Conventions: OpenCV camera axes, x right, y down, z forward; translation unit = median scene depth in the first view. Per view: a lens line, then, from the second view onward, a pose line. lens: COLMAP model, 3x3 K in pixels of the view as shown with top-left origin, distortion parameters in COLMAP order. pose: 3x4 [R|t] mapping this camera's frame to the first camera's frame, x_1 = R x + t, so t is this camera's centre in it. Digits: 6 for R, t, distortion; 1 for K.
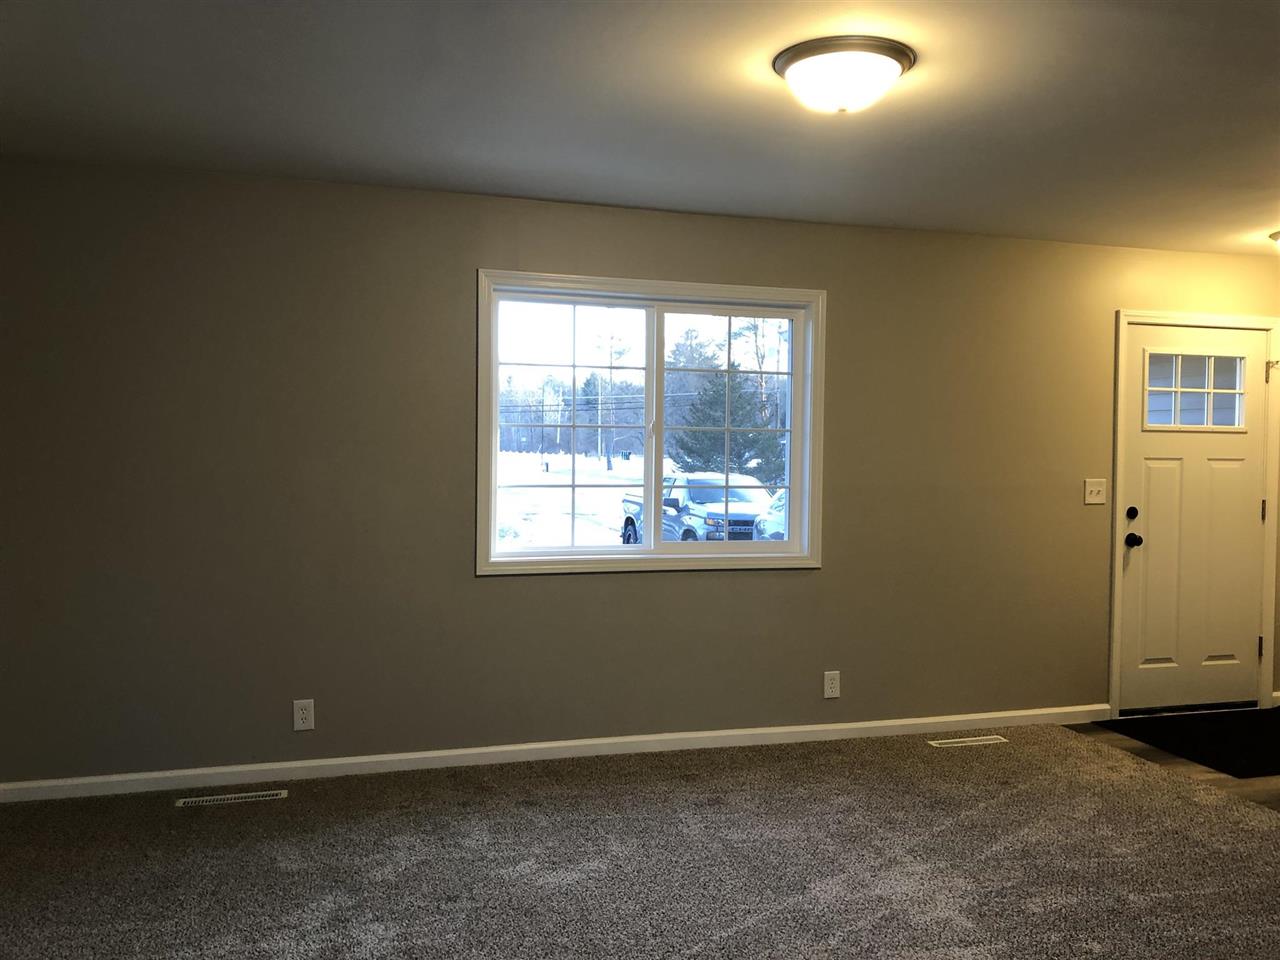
lens RADIAL K [[1066.6, 0, 629.9], [0, 1066.6, 471.4], [0, 0, 1]] dist [0.047501, -0.001358]
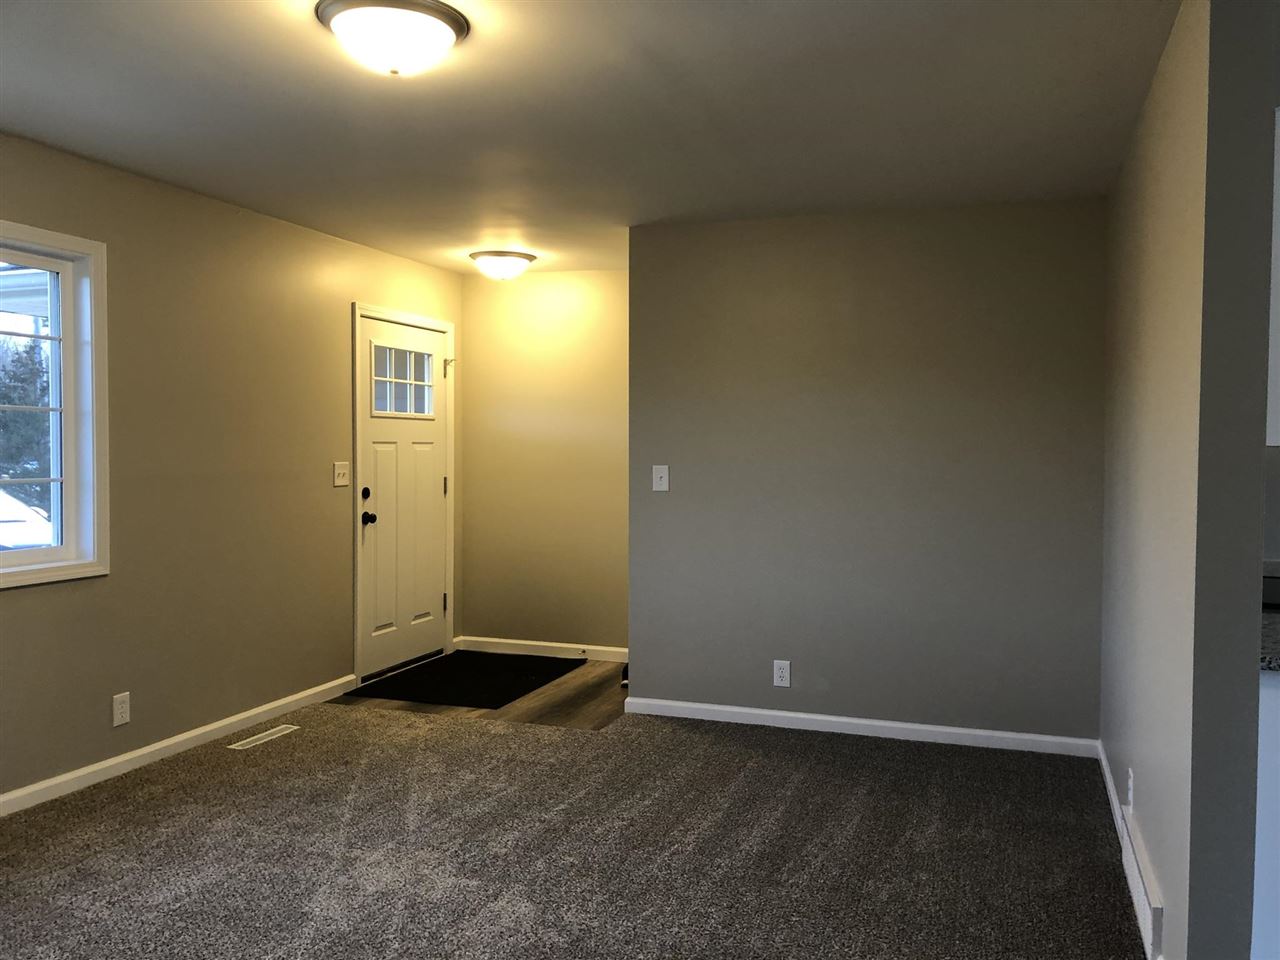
lens RADIAL K [[1093.2, 0, 640.0], [0, 1093.2, 480.0], [0, 0, 1]] dist [0.013174, 0.007230]
pose [[0.574443, -0.033897, 0.817842, -0.285522], [0.018786, 0.999425, 0.028228, -0.000142], [-0.818329, -0.000851, 0.574750, 0.159785]]
